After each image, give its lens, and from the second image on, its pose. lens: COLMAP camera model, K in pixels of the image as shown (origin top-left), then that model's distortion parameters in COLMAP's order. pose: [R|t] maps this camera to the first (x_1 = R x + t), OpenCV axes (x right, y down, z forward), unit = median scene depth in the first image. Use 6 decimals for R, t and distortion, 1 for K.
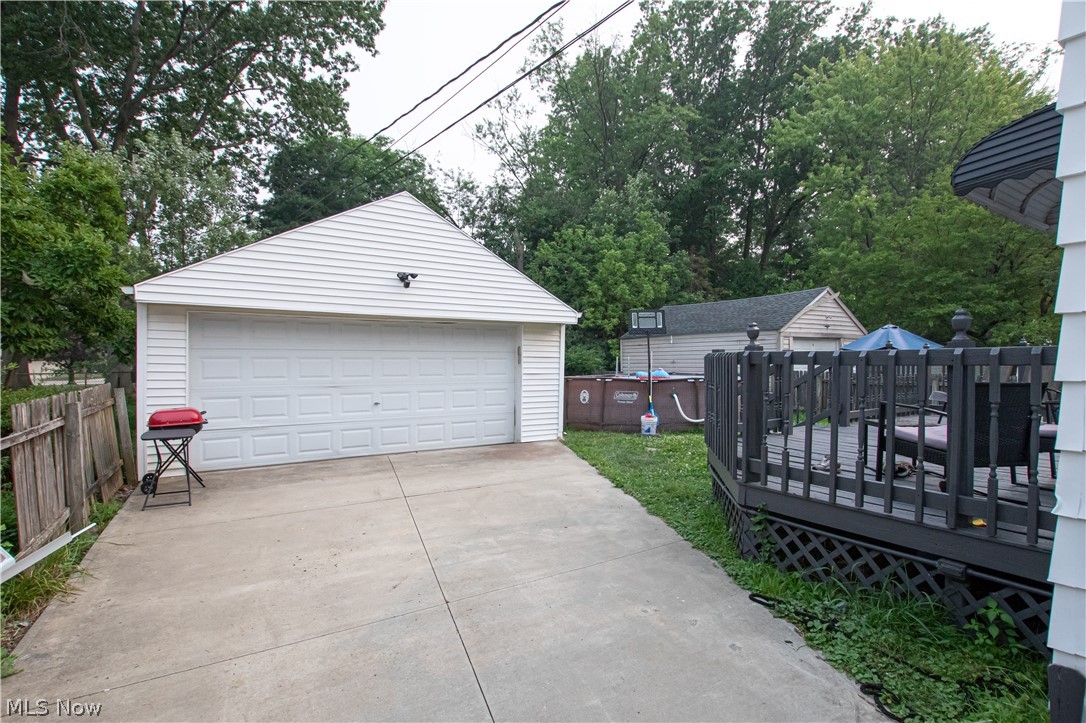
lens RADIAL K [[540.2, 0, 543.0], [0, 540.2, 361.5], [0, 0, 1]] dist [-0.001028, -0.000037]
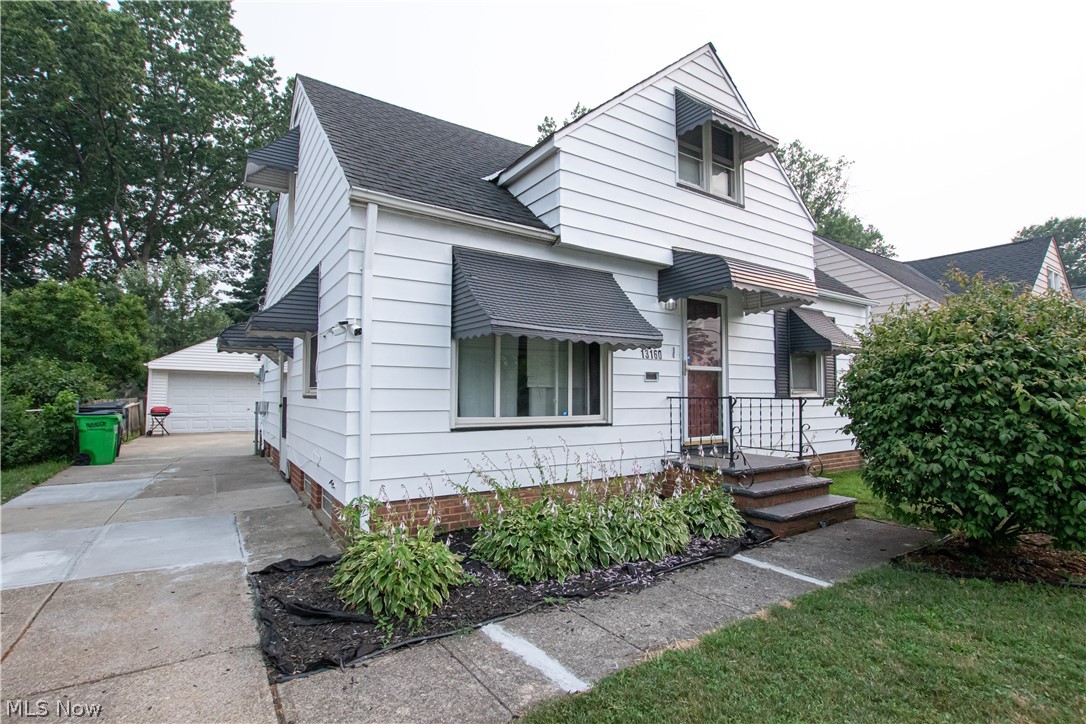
lens RADIAL K [[510.6, 0, 543.0], [0, 510.6, 362.0], [0, 0, 1]] dist [0.000988, 0.000215]
pose [[0.999920, 0.010262, 0.007430, 0.984274], [-0.009774, 0.997962, -0.063052, 0.001288], [-0.008062, 0.062975, 0.997983, -1.287039]]
